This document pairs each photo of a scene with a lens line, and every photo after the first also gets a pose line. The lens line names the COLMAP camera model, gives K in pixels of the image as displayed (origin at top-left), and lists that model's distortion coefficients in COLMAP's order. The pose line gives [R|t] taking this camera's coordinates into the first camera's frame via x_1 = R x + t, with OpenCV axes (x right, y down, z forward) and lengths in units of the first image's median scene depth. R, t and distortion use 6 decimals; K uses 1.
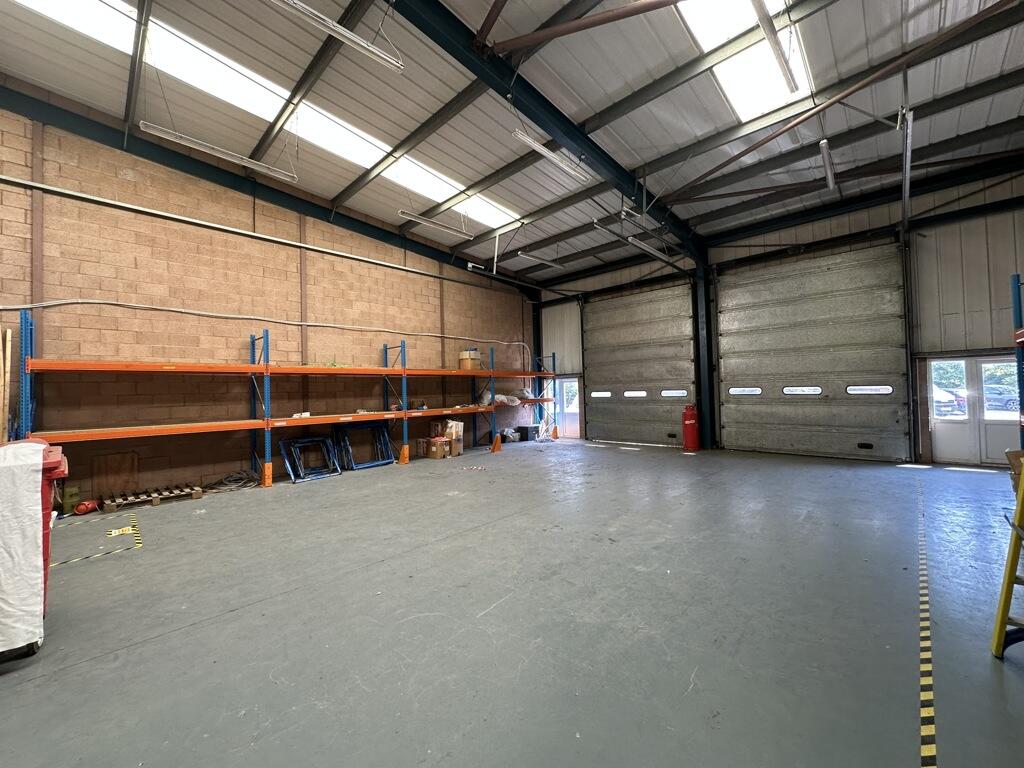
lens RADIAL K [[407.0, 0, 512.2], [0, 407.0, 382.2], [0, 0, 1]] dist [-0.005784, 0.000780]
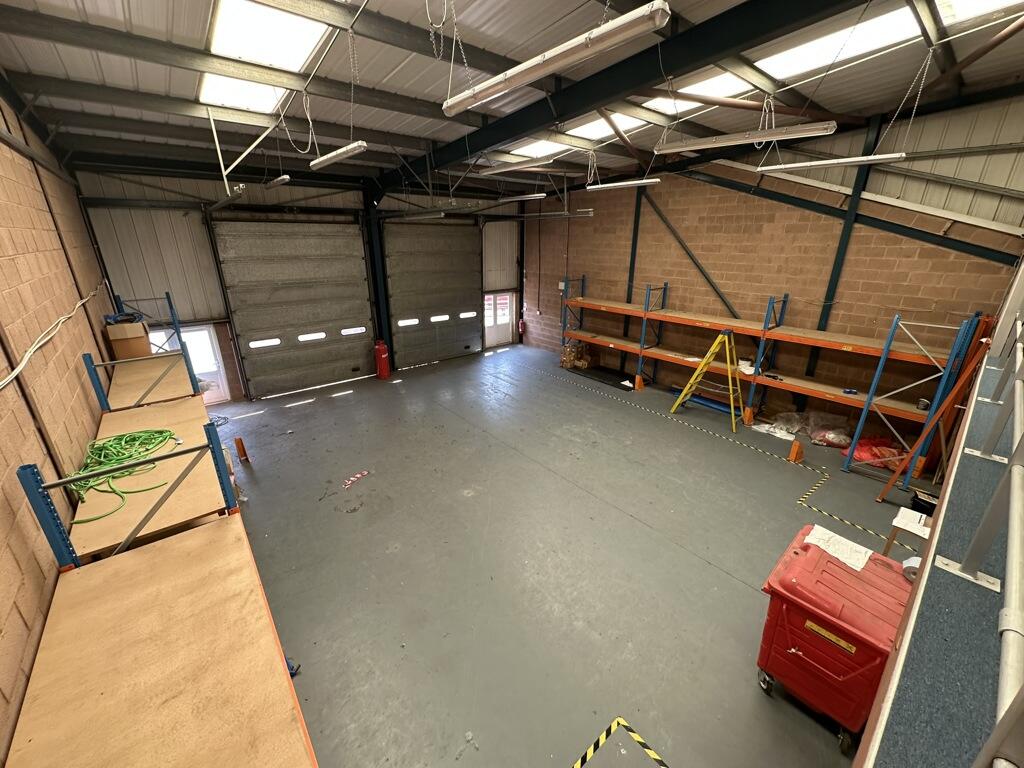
lens RADIAL K [[407.0, 0, 512.0], [0, 407.0, 382.1], [0, 0, 1]] dist [-0.005784, 0.000780]
pose [[0.109687, -0.306436, 0.945550, -0.727907], [-0.028508, 0.949929, 0.311162, -0.226597], [-0.993557, -0.061087, 0.095459, 0.572444]]
